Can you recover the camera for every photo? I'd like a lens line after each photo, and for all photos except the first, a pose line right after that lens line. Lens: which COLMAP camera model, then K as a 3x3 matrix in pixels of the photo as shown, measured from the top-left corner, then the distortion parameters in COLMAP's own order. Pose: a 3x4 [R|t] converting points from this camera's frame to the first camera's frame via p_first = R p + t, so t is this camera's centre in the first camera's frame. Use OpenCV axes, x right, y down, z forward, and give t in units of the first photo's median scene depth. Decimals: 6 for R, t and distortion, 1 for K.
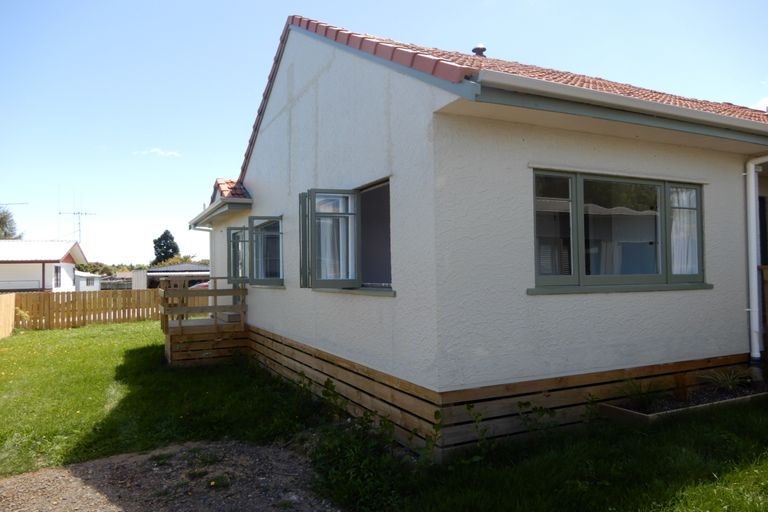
lens RADIAL K [[523.0, 0, 402.9], [0, 523.0, 268.4], [0, 0, 1]] dist [0.008257, 0.001103]
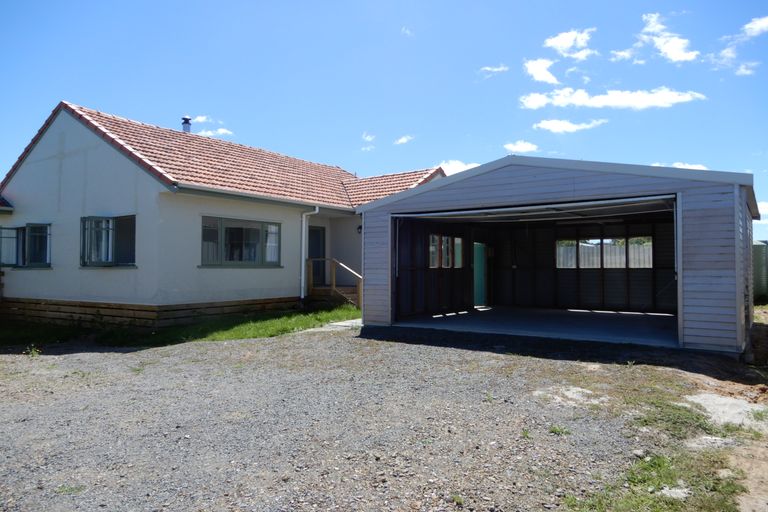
lens RADIAL K [[542.6, 0, 382.2], [0, 542.6, 240.6], [0, 0, 1]] dist [-0.002108, -0.001268]
pose [[0.885557, 0.035224, 0.463193, -0.139641], [-0.012089, 0.998531, -0.052821, 0.037278], [-0.464373, 0.041177, 0.884682, -1.309077]]
